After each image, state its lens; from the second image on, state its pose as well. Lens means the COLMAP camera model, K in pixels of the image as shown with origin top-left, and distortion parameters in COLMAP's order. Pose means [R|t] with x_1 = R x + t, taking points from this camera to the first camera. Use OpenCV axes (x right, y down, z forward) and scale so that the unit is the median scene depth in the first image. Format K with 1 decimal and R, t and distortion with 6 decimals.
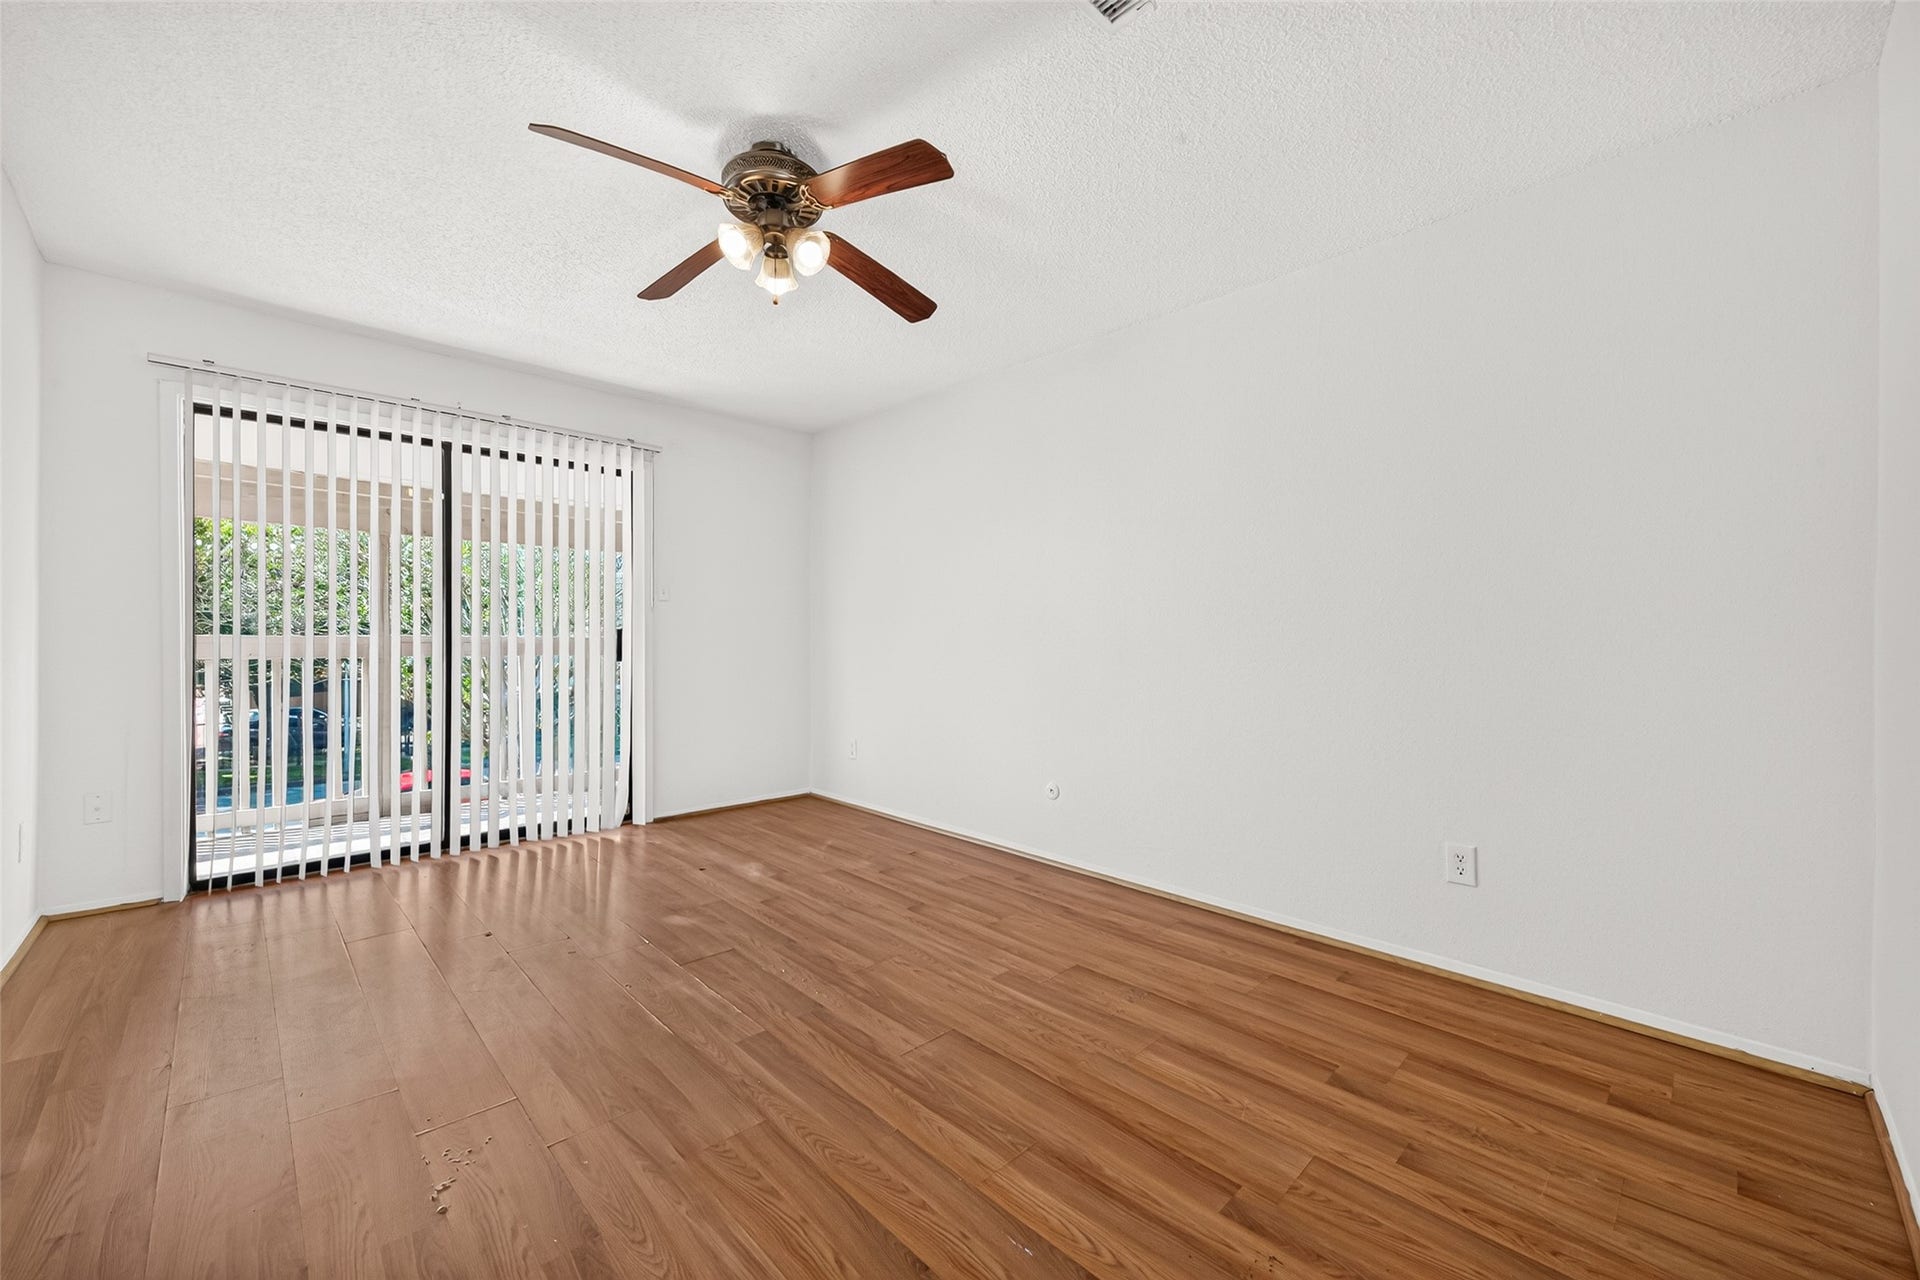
lens RADIAL K [[750.1, 0, 960.0], [0, 750.1, 640.0], [0, 0, 1]] dist [0.006061, -0.000012]
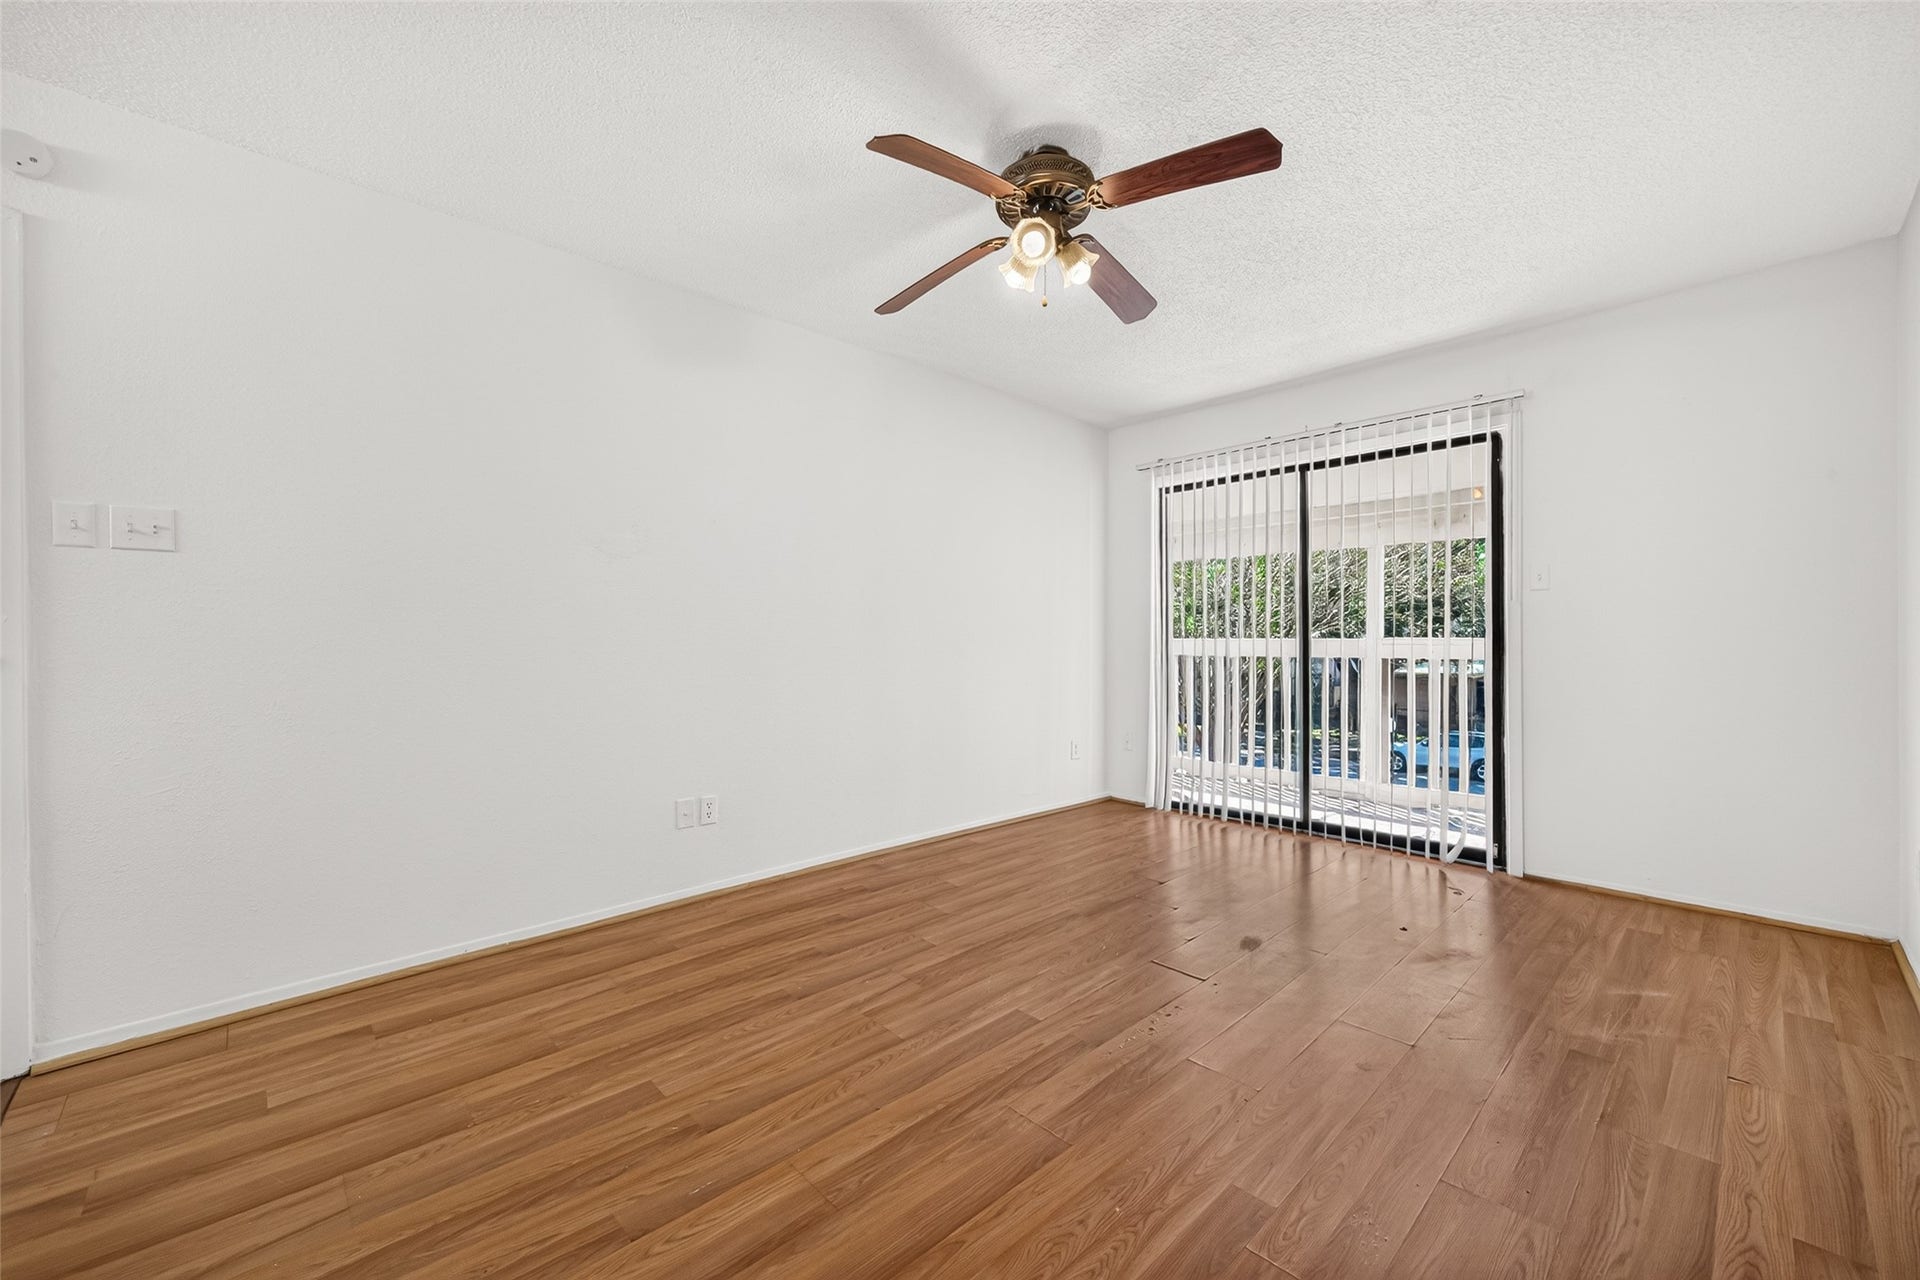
lens RADIAL K [[750.1, 0, 960.0], [0, 750.1, 640.0], [0, 0, 1]] dist [0.006061, -0.000012]
pose [[-0.015602, -0.005124, -0.999865, 0.553350], [-0.002045, 0.999985, -0.005093, 0.005833], [0.999876, 0.001965, -0.015612, 0.652557]]
